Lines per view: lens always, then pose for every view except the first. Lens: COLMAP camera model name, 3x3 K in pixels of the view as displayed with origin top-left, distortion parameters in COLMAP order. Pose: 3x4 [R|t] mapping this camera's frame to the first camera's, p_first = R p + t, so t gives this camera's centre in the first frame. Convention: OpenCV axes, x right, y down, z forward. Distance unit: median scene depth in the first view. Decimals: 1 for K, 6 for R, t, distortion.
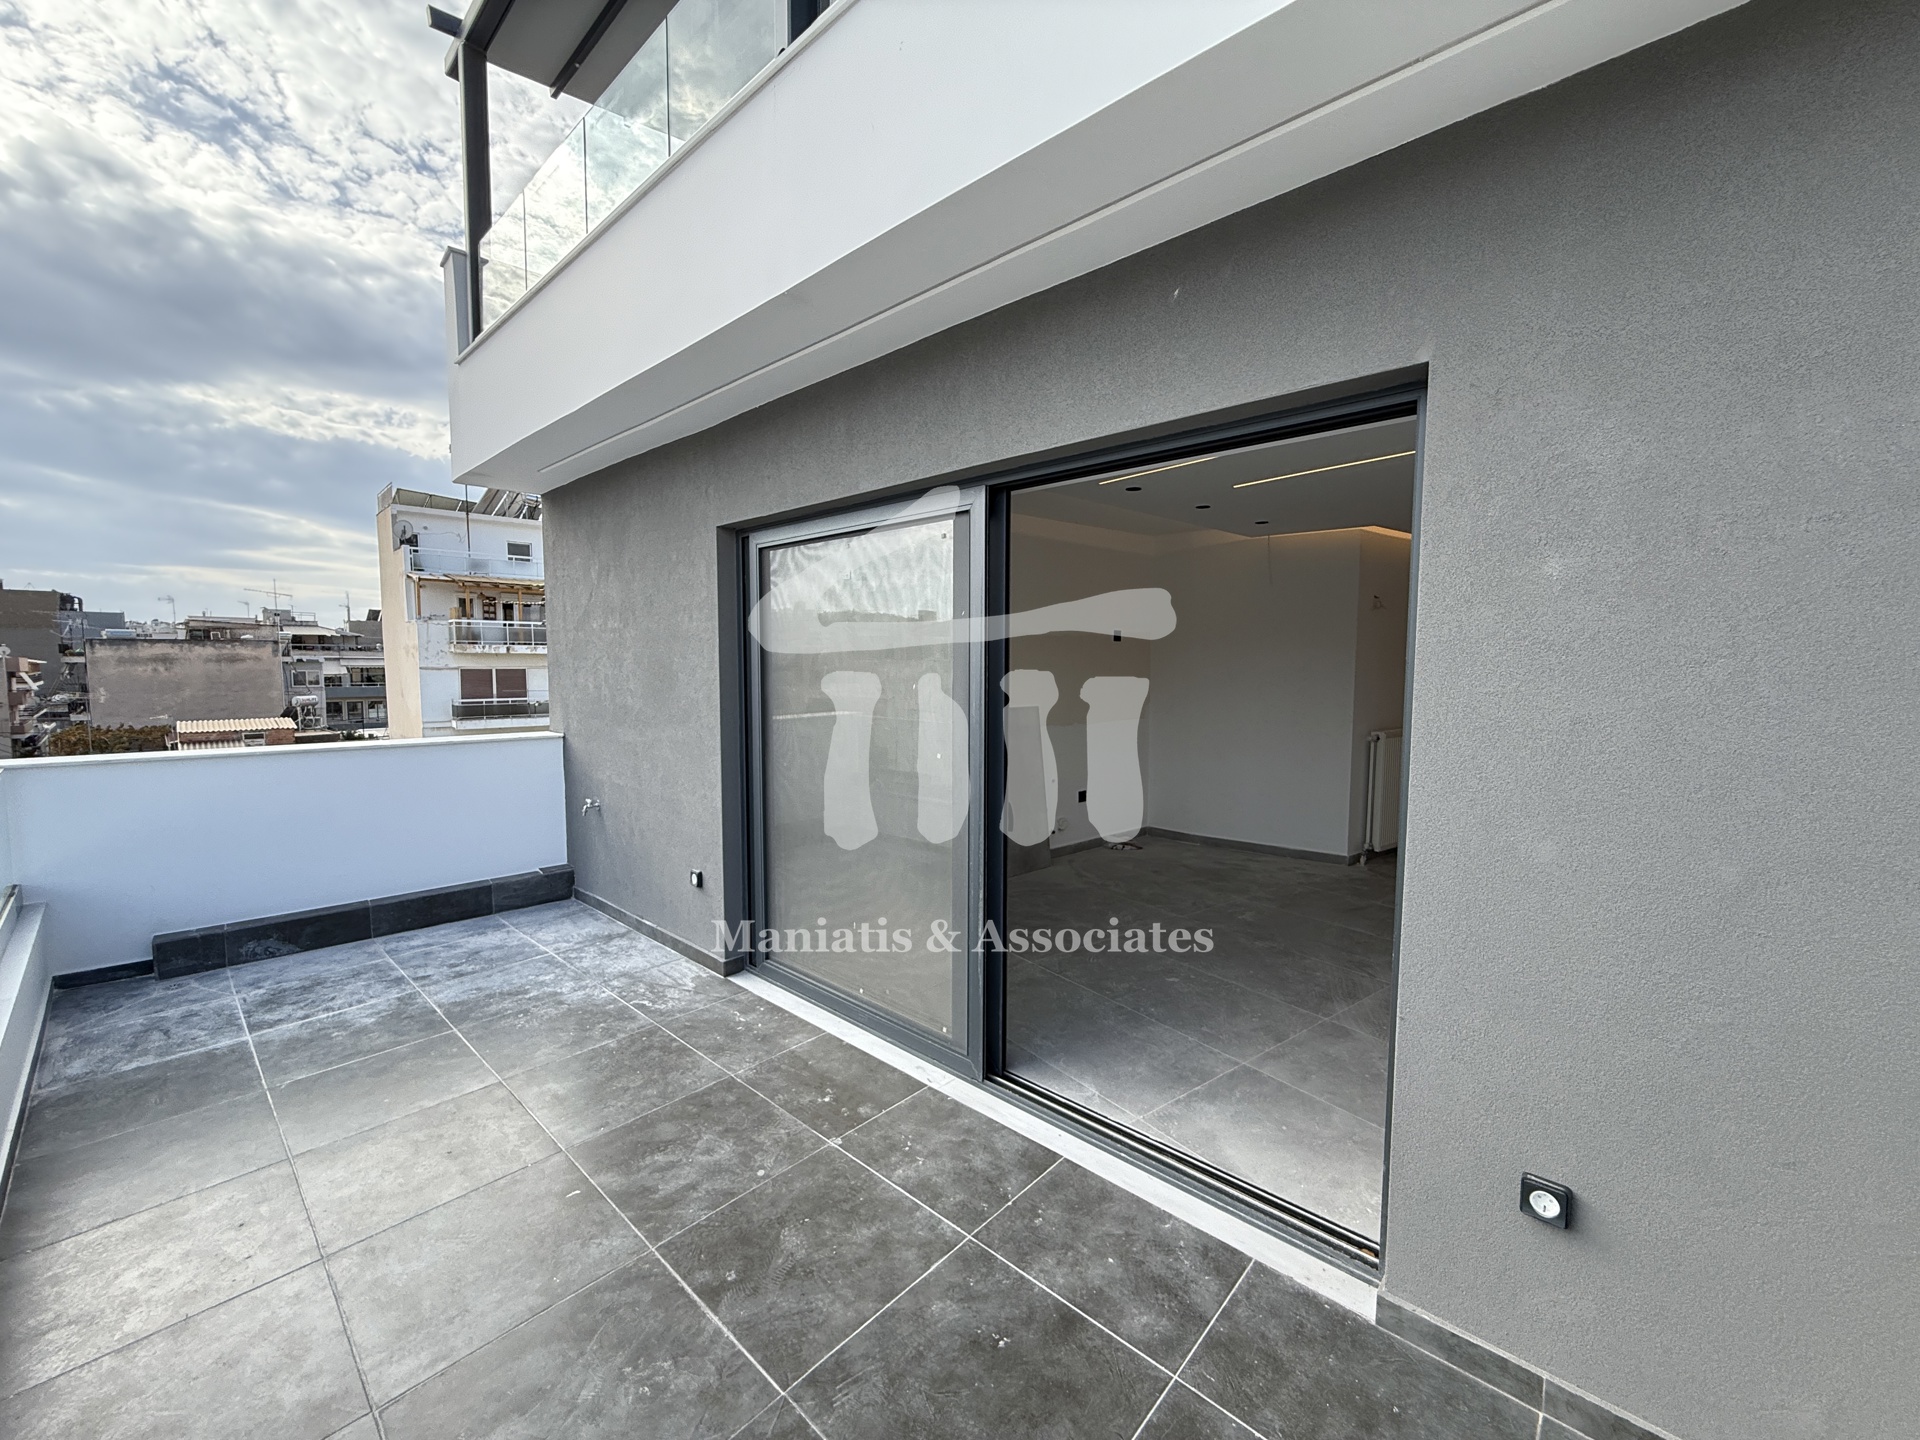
lens RADIAL K [[761.3, 0, 956.0], [0, 761.3, 718.9], [0, 0, 1]] dist [-0.003034, 0.000581]
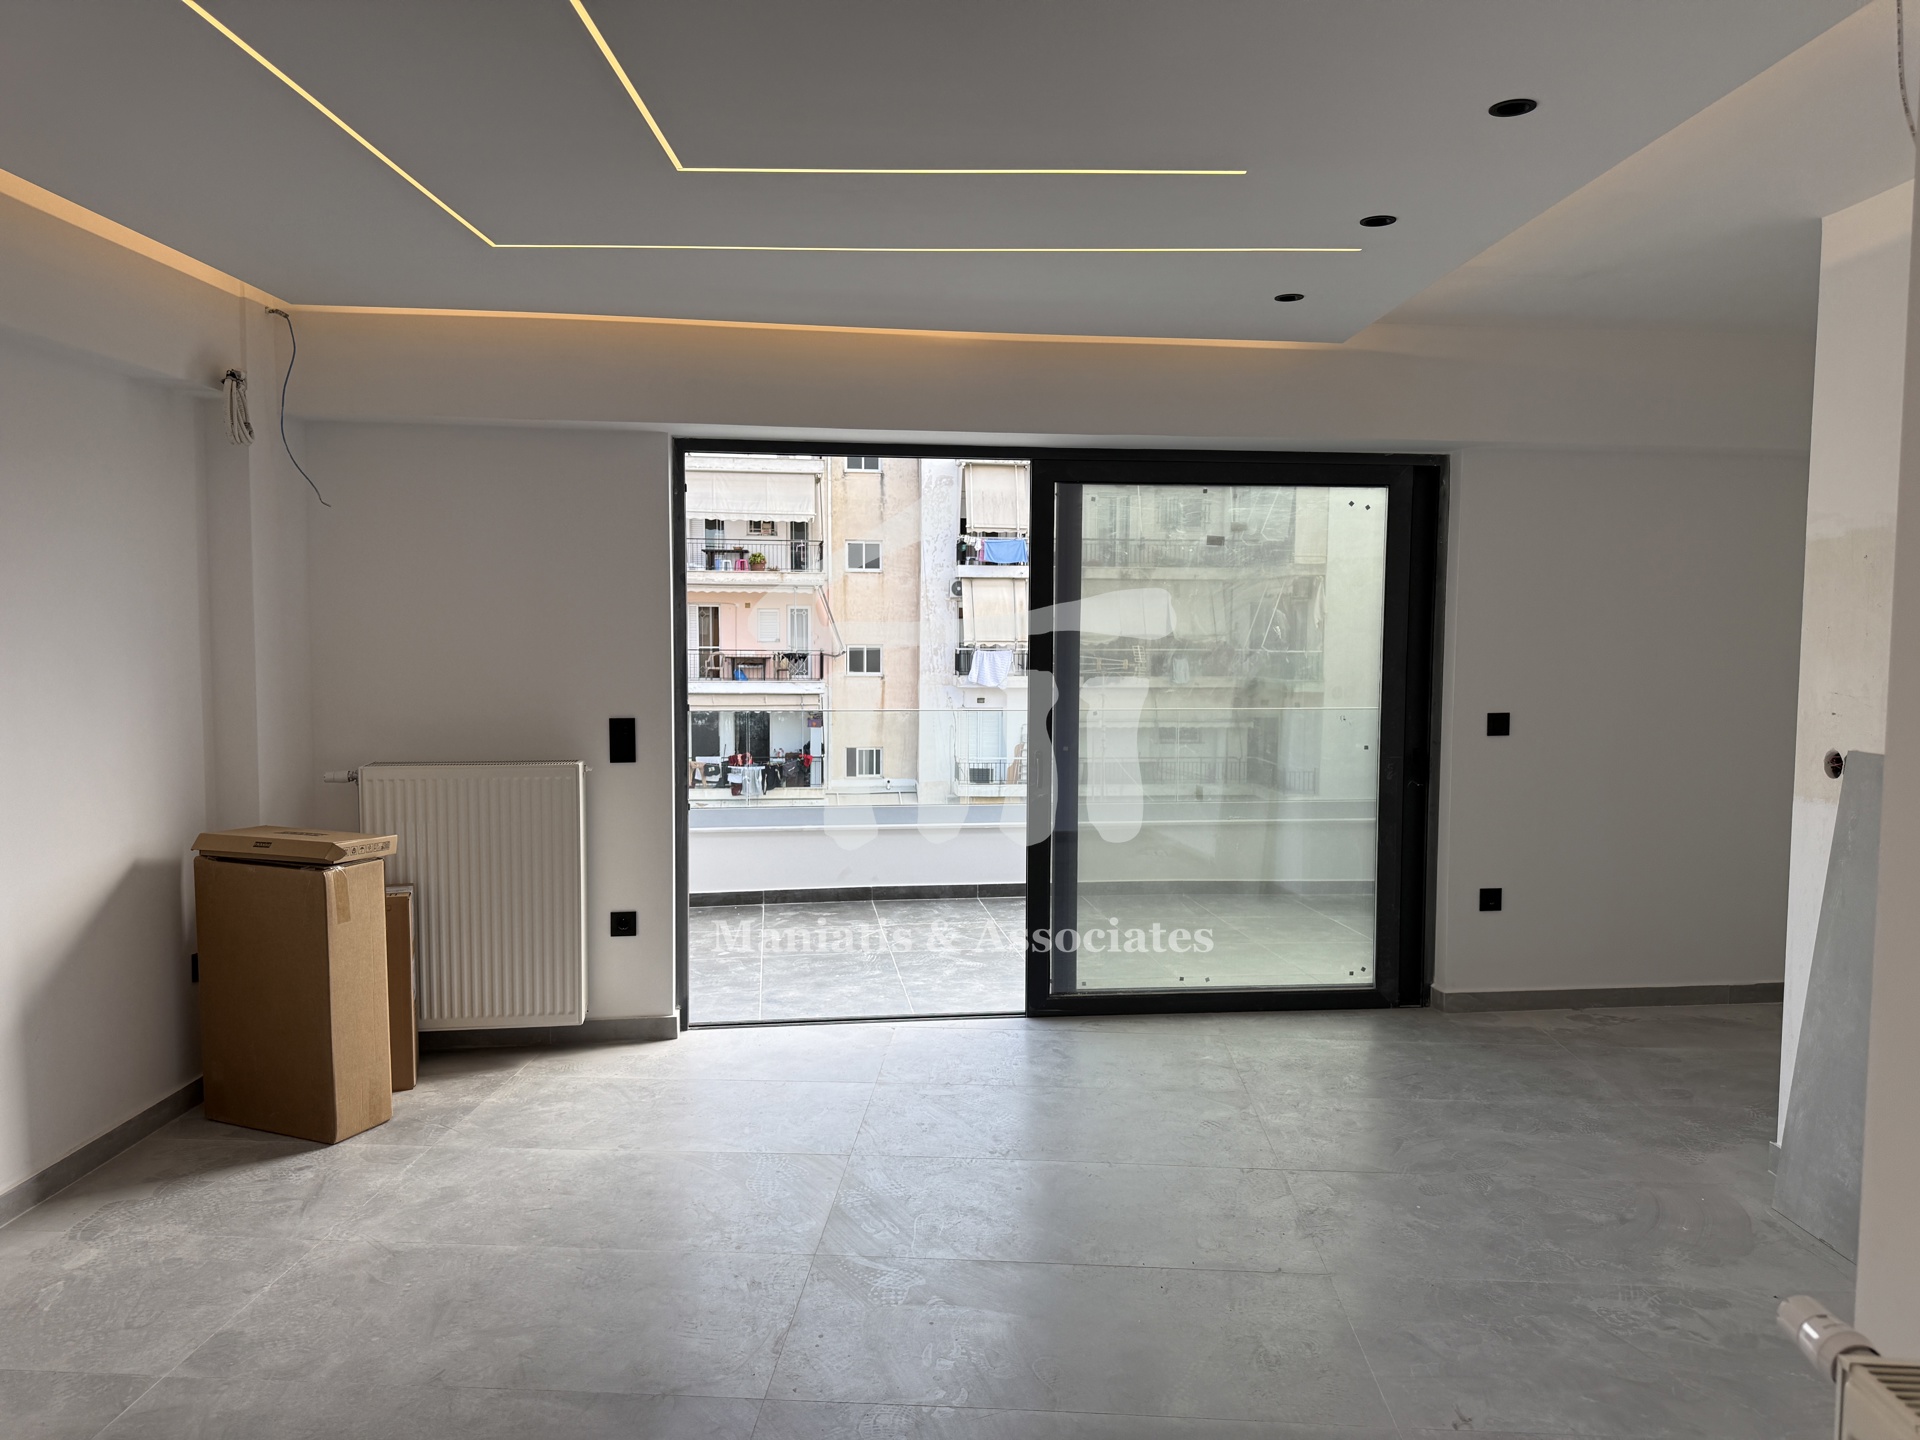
lens RADIAL K [[1350.2, 0, 945.1], [0, 1350.2, 711.7], [0, 0, 1]] dist [0.029573, -0.035116]
pose [[-0.641970, 0.045673, -0.765368, 1.428506], [-0.062044, 0.991856, 0.111230, -0.135225], [0.764215, 0.118893, -0.633908, 1.908984]]
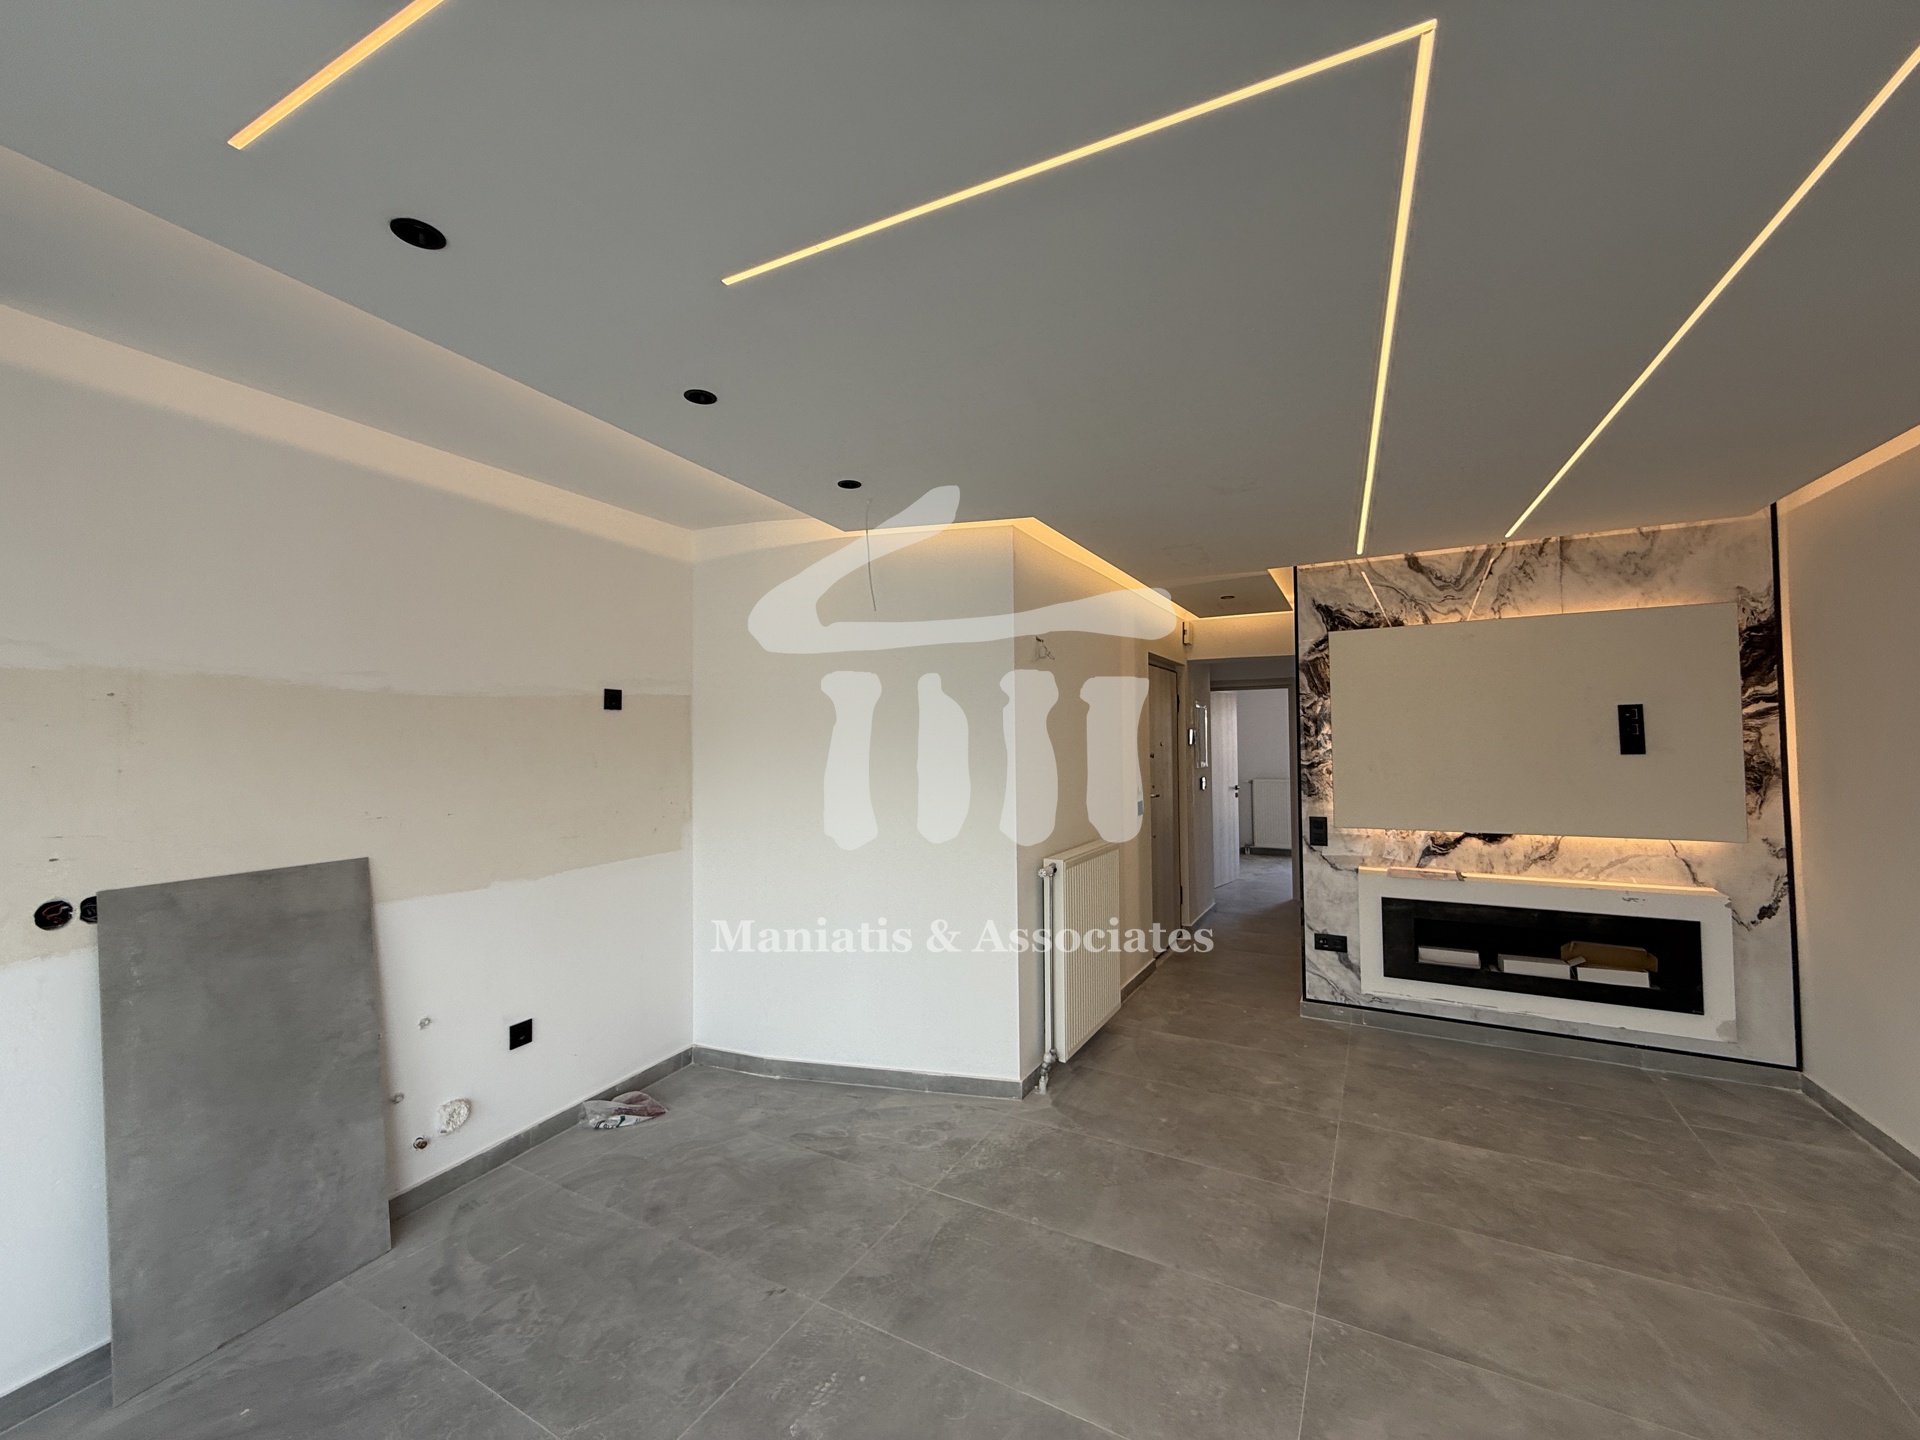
lens RADIAL K [[761.3, 0, 954.4], [0, 761.3, 720.3], [0, 0, 1]] dist [-0.003034, 0.000581]
pose [[0.910897, -0.000124, 0.412634, 0.441489], [0.042029, 0.994827, -0.092480, -0.075862], [-0.410488, 0.101582, 0.906190, 0.898135]]
